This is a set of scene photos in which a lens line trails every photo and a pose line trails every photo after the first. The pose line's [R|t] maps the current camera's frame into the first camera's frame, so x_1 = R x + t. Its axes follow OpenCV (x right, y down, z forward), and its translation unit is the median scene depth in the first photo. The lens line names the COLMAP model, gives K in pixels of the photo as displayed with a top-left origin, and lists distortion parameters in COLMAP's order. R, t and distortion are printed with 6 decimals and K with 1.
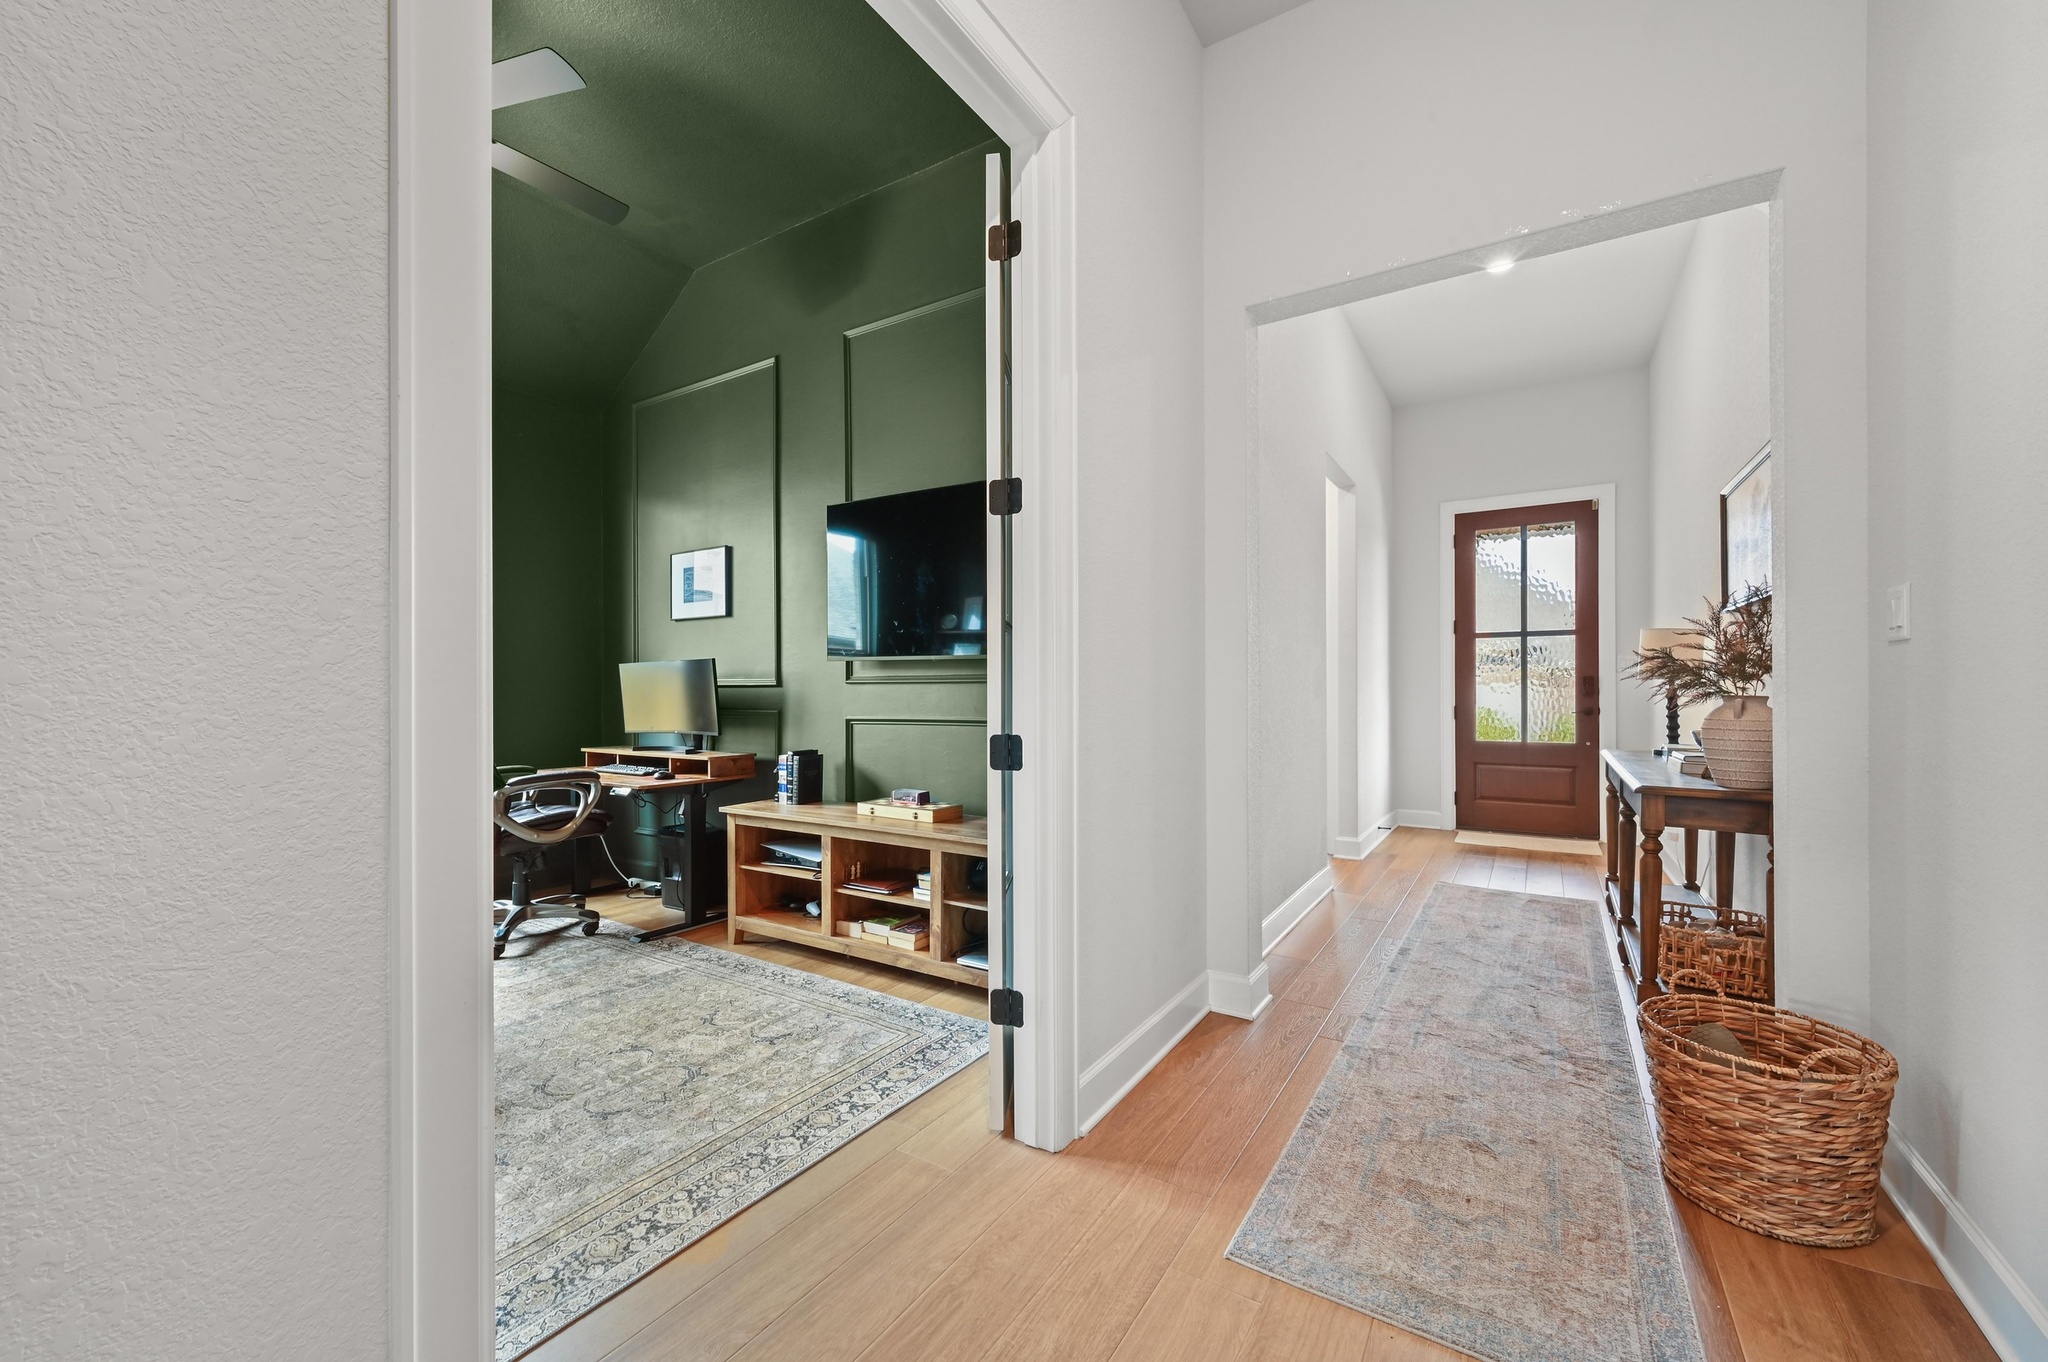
lens RADIAL K [[806.3, 0, 1025.6], [0, 806.3, 685.2], [0, 0, 1]] dist [-0.001801, 0.000866]
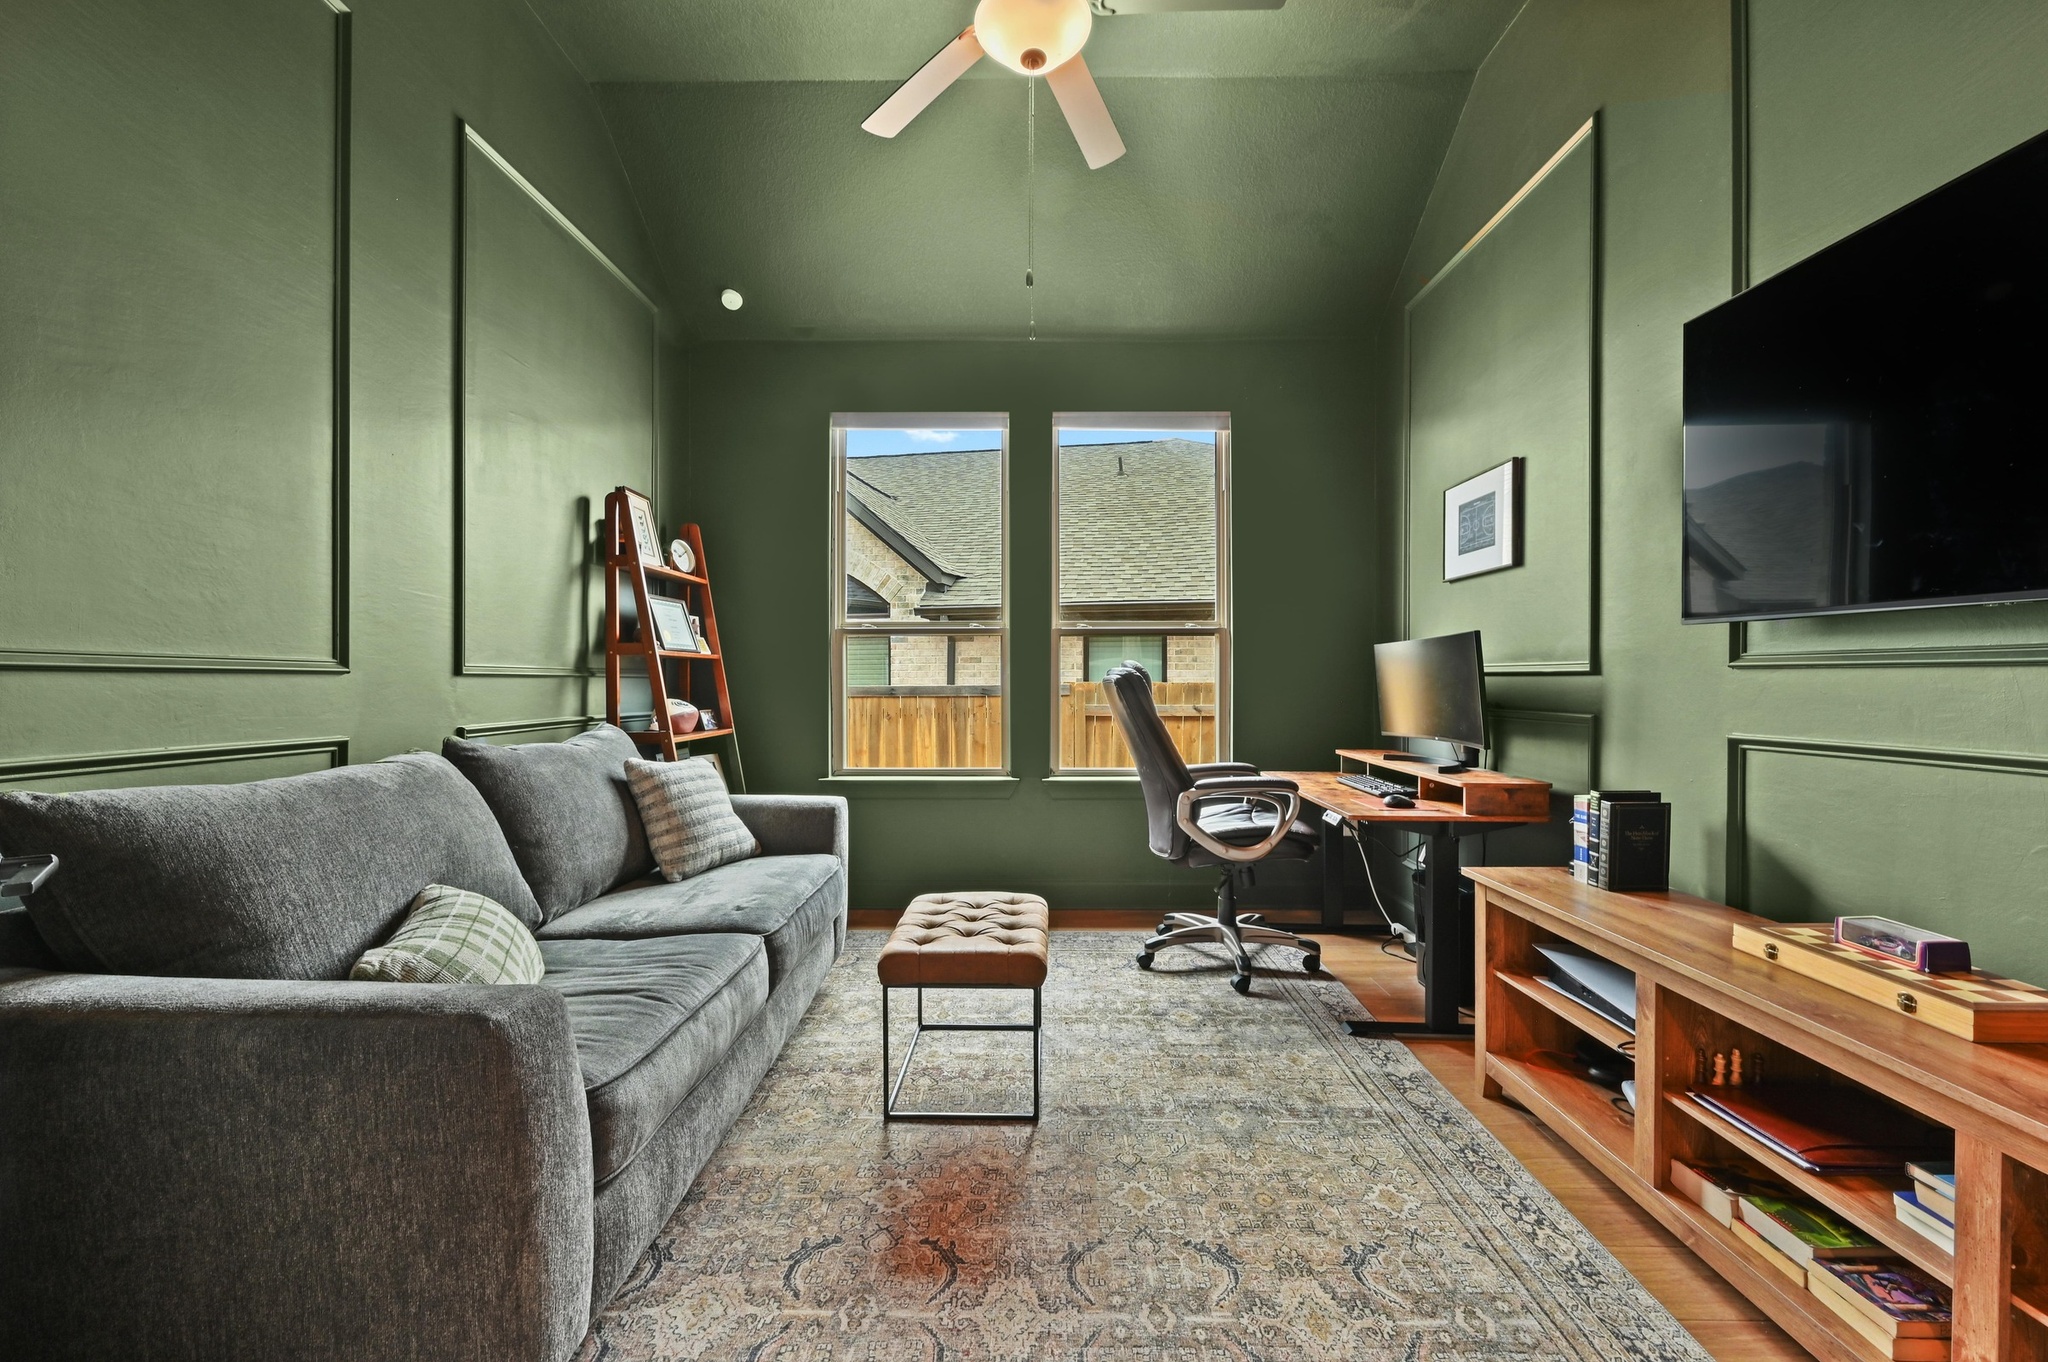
lens RADIAL K [[806.3, 0, 1030.6], [0, 806.3, 679.2], [0, 0, 1]] dist [-0.001801, 0.000866]
pose [[0.525904, 0.008288, -0.850503, -0.025759], [-0.000326, 0.999954, 0.009543, -0.000053], [0.850544, -0.004741, 0.525883, 0.387749]]
